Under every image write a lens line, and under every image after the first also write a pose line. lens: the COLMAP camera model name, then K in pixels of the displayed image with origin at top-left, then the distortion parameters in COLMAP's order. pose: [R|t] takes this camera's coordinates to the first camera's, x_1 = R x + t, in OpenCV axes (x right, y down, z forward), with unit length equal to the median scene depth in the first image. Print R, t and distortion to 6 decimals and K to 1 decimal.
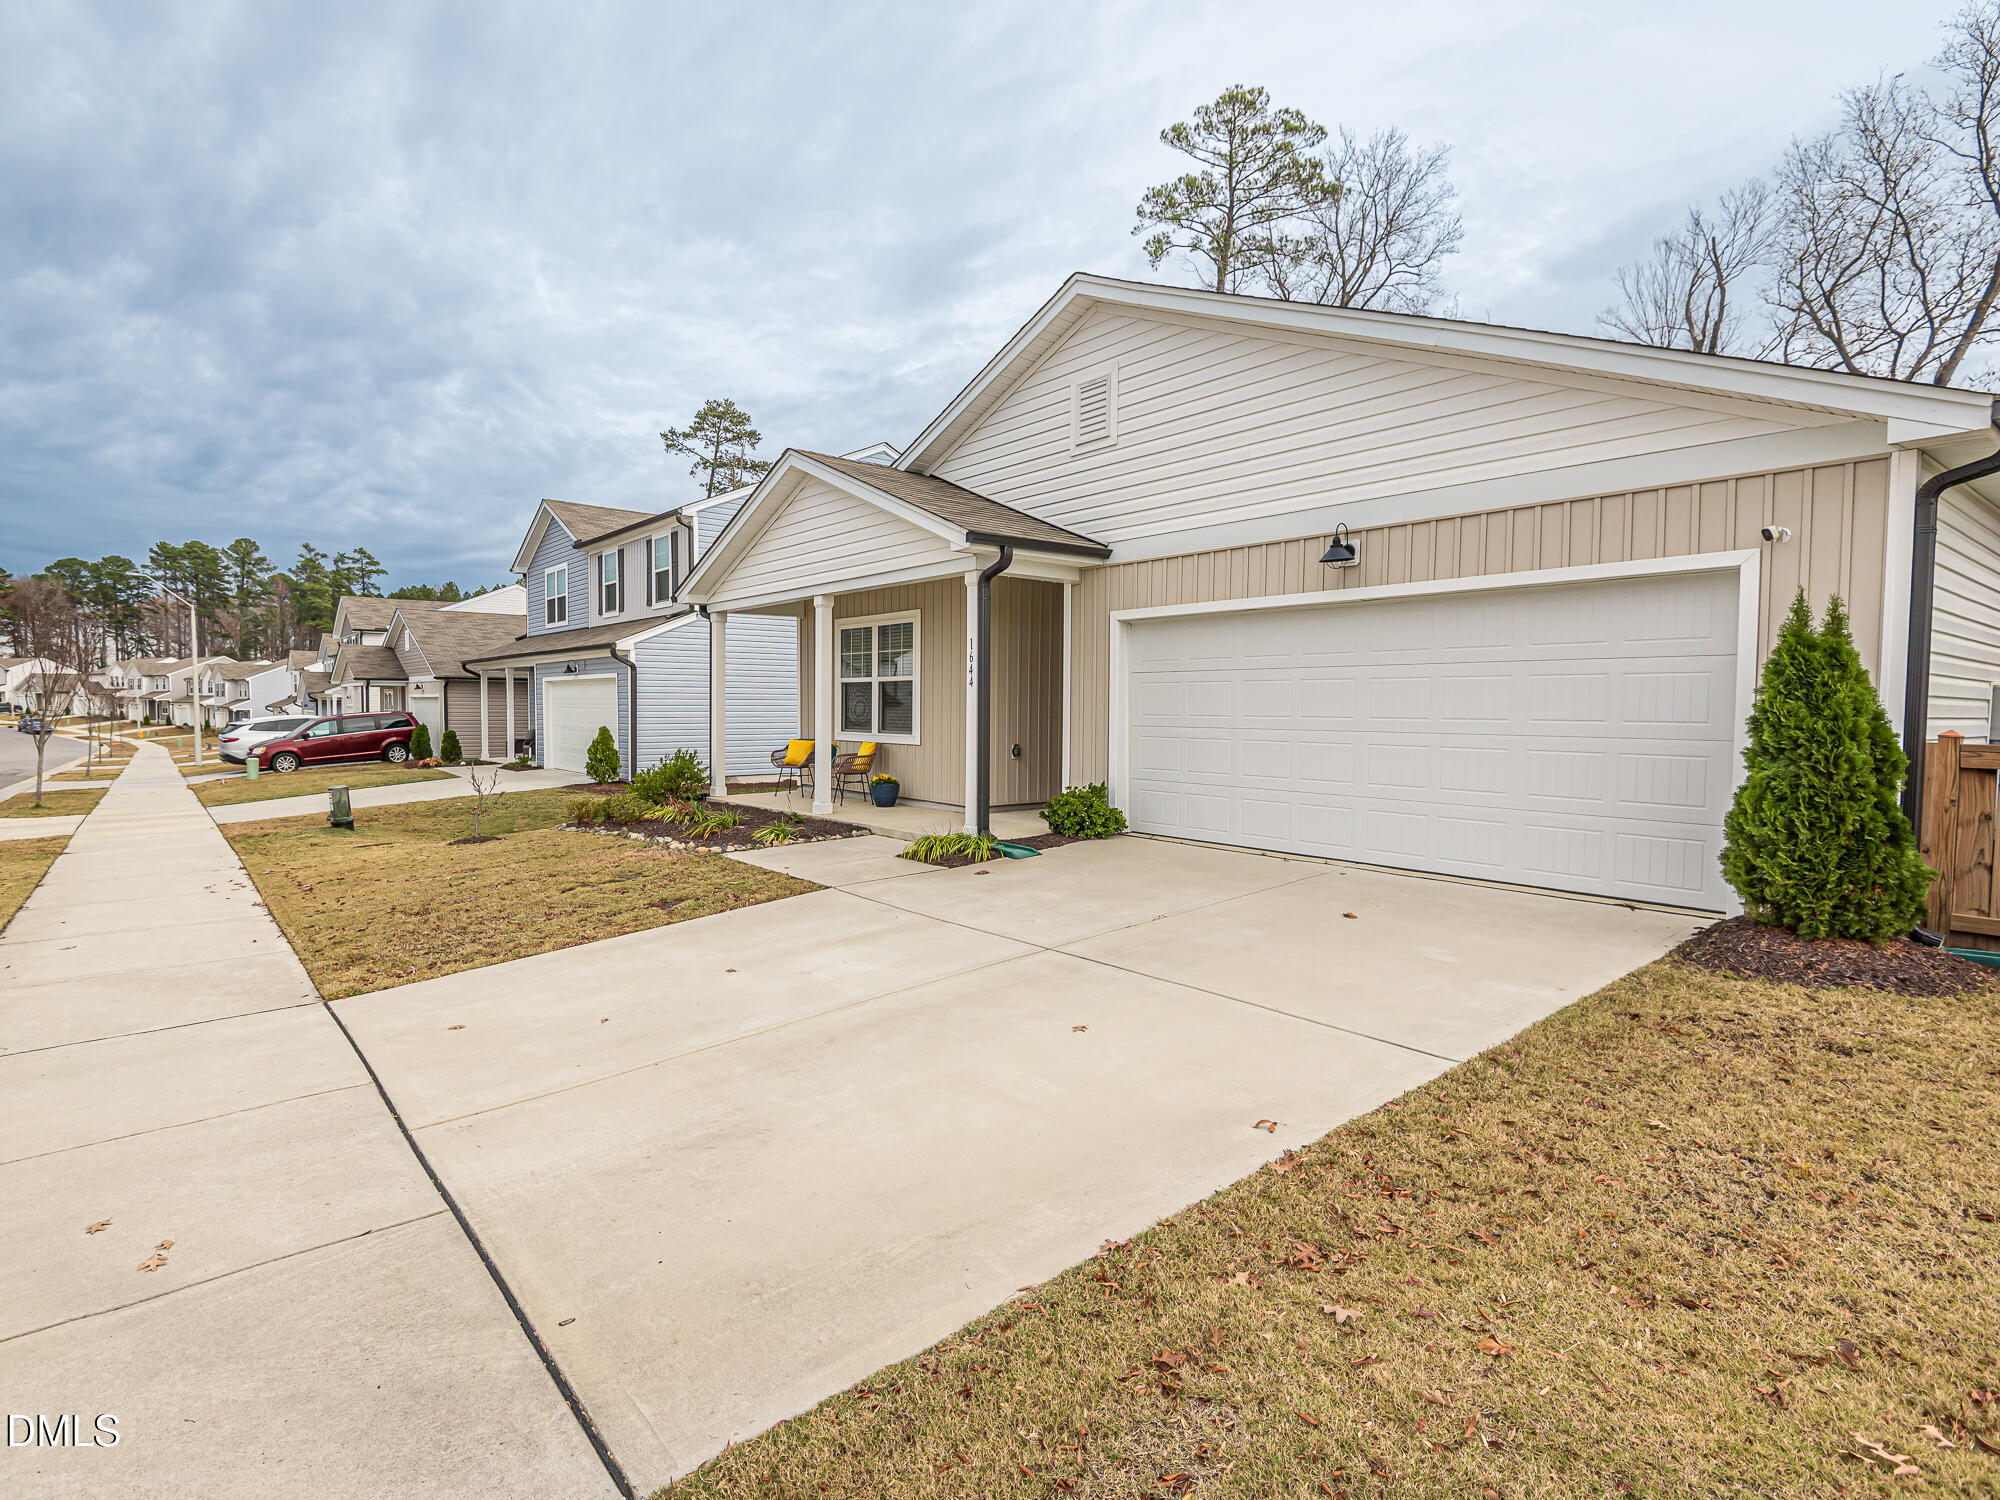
lens RADIAL K [[1008.1, 0, 922.9], [0, 1008.1, 750.1], [0, 0, 1]] dist [0.032431, -0.020619]
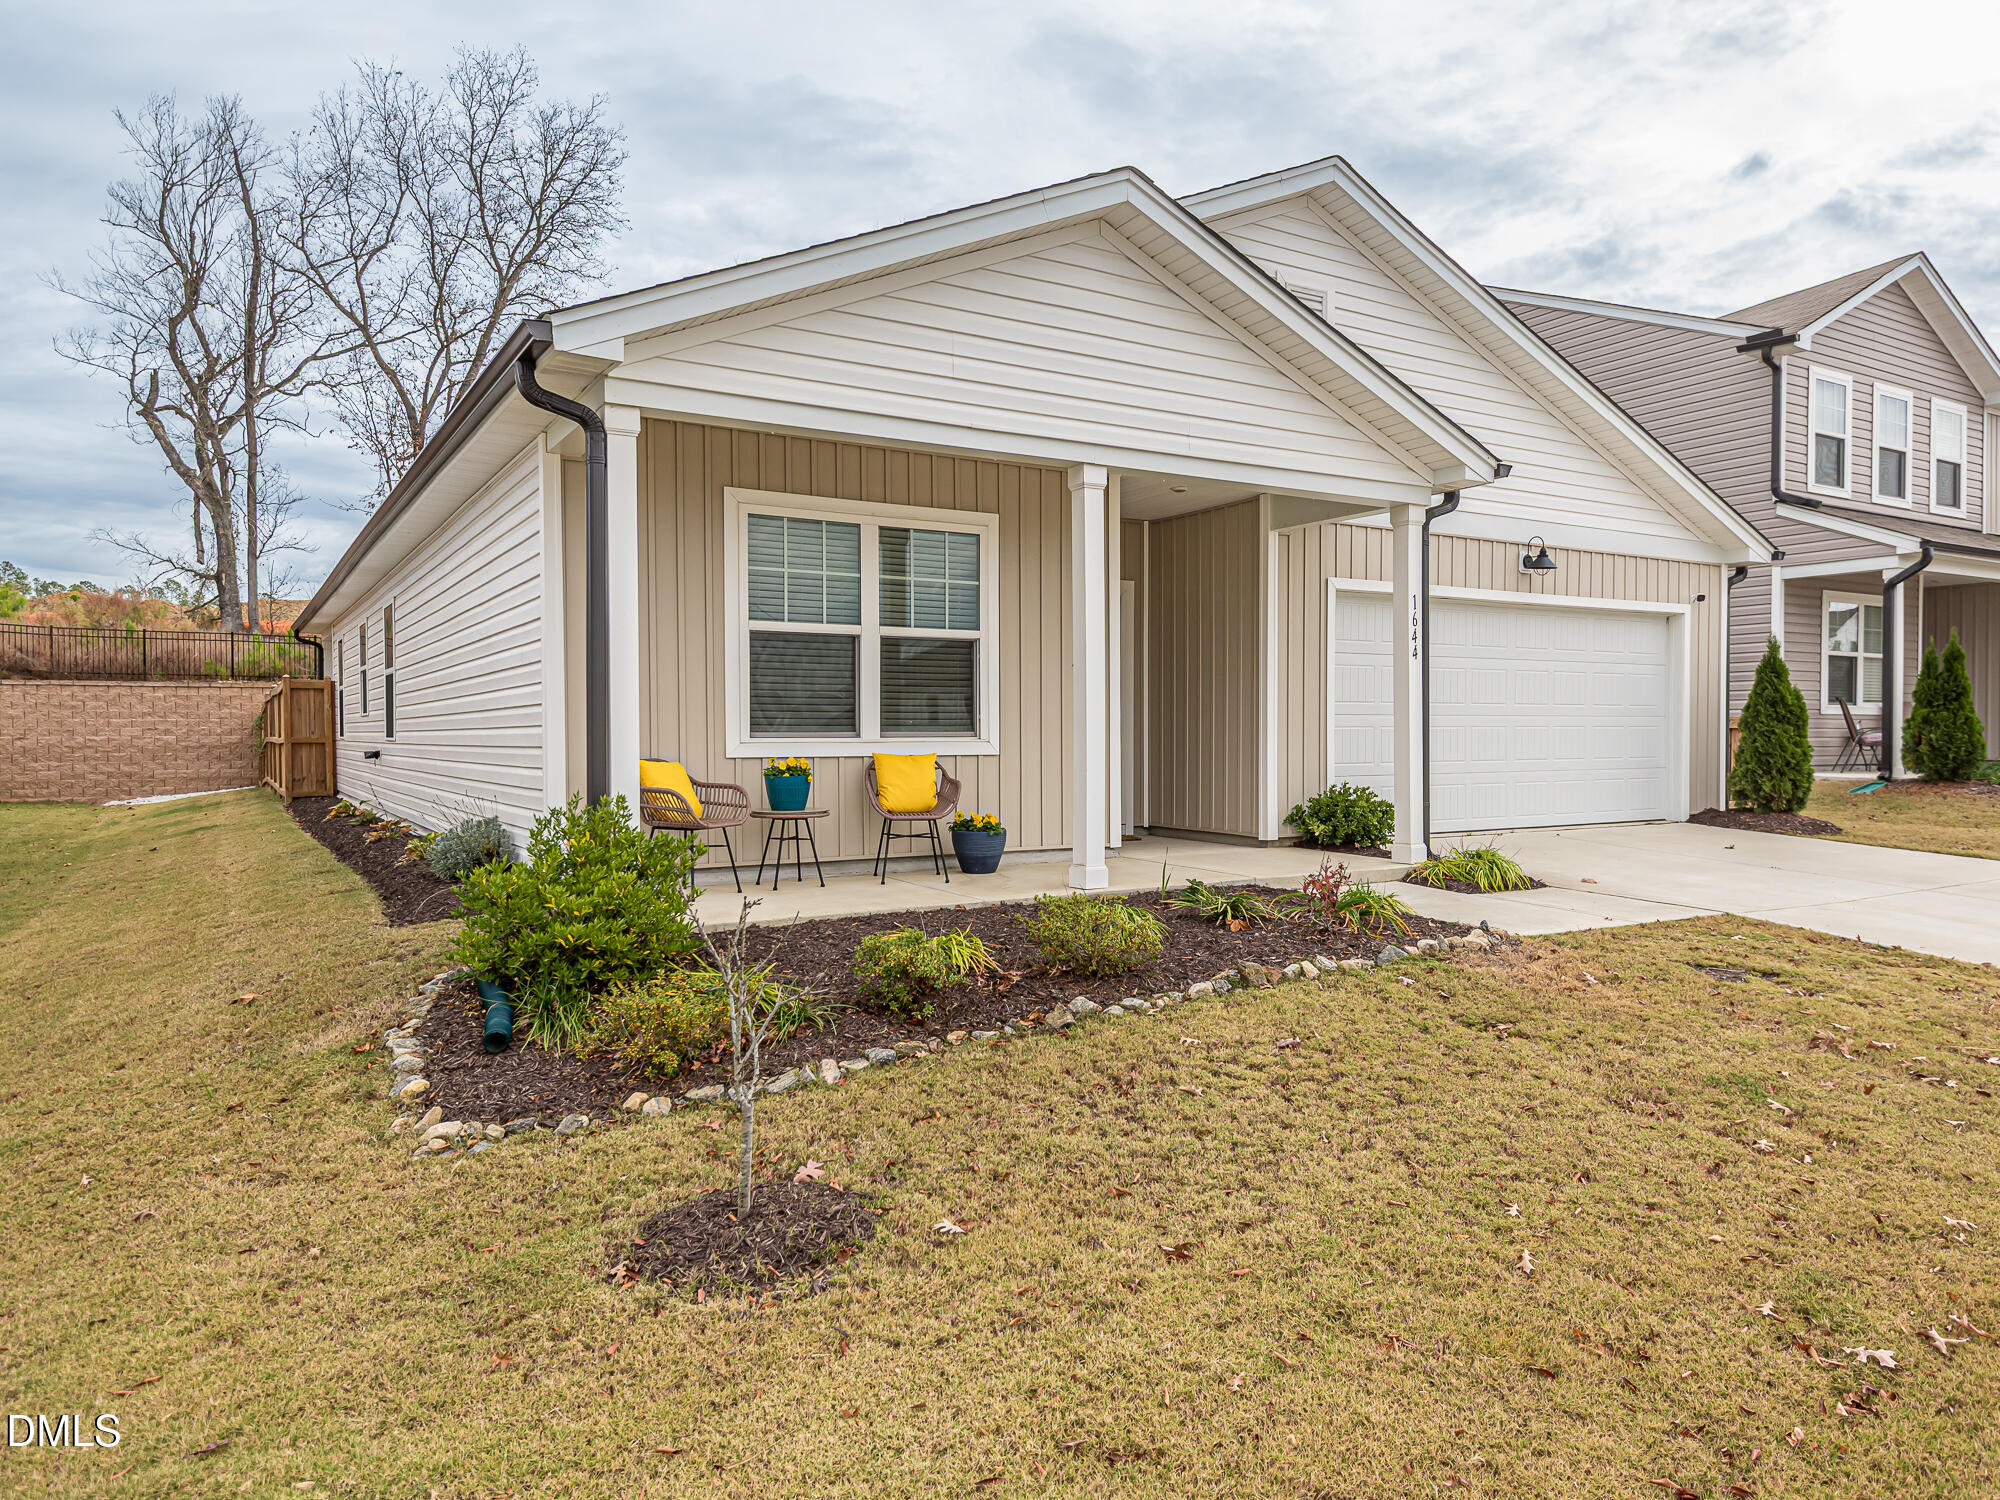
lens RADIAL K [[1302.5, 0, 1009.2], [0, 1302.5, 757.8], [0, 0, 1]] dist [0.045919, -0.039691]
pose [[0.099563, -0.024831, 0.994721, -0.617148], [0.048252, 0.998633, 0.020099, -0.015012], [-0.993861, 0.045996, 0.100625, 0.780266]]
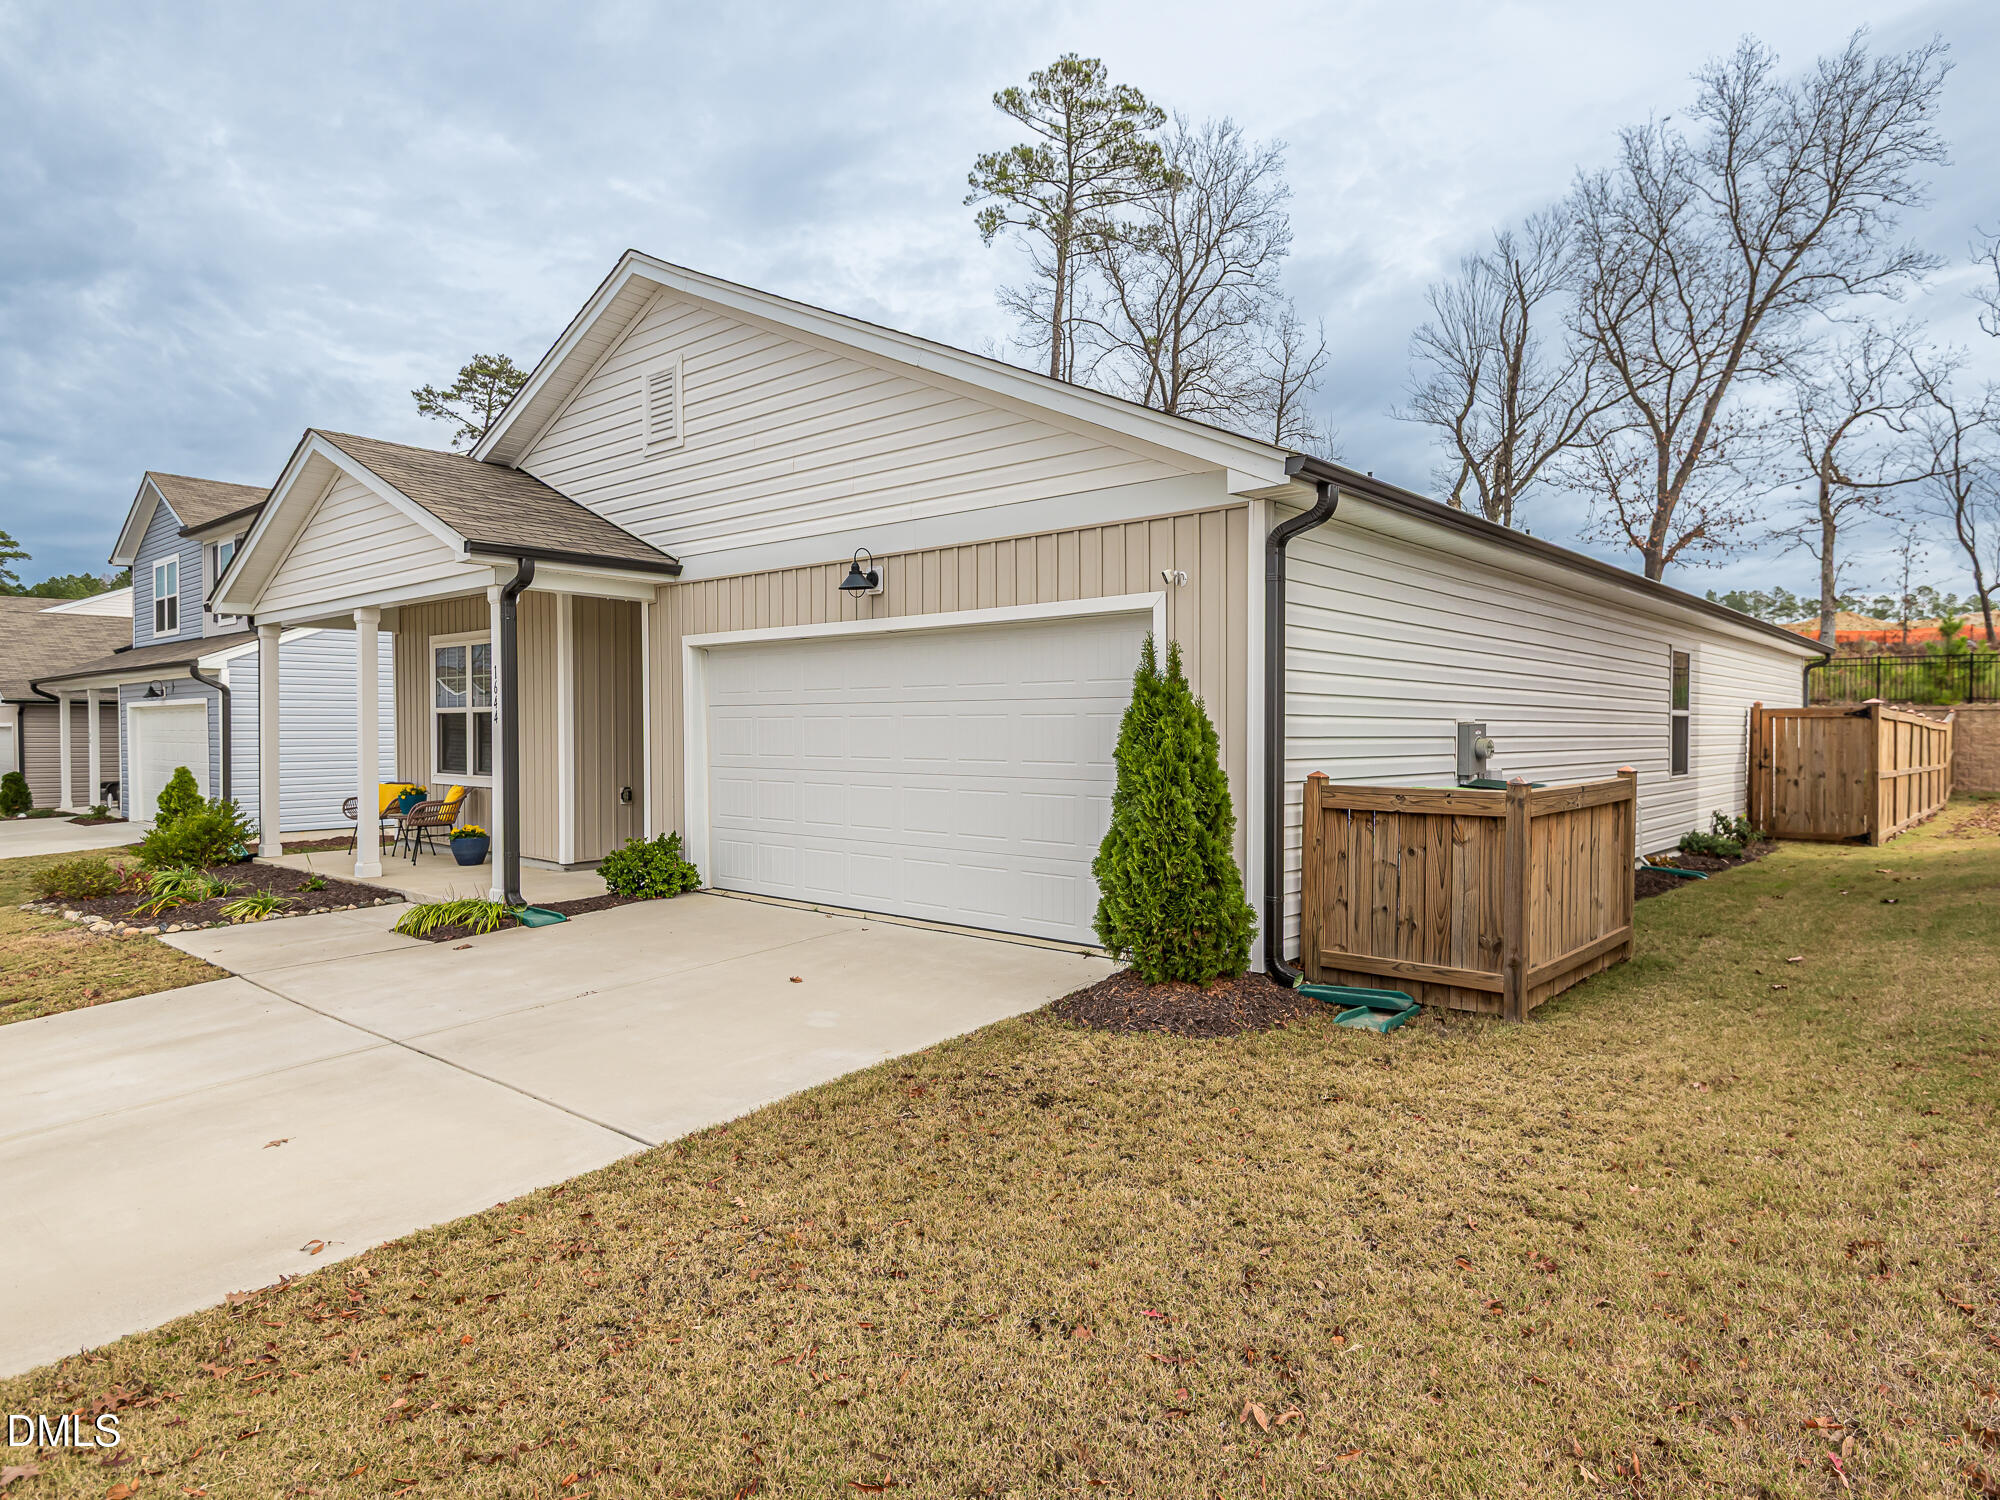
lens RADIAL K [[1162.5, 0, 1044.3], [0, 1162.5, 749.5], [0, 0, 1]] dist [0.048372, -0.041593]
pose [[0.976211, -0.009403, 0.216621, 0.183098], [0.015066, 0.999586, -0.024505, -0.006376], [-0.216301, 0.027186, 0.975948, -0.035530]]
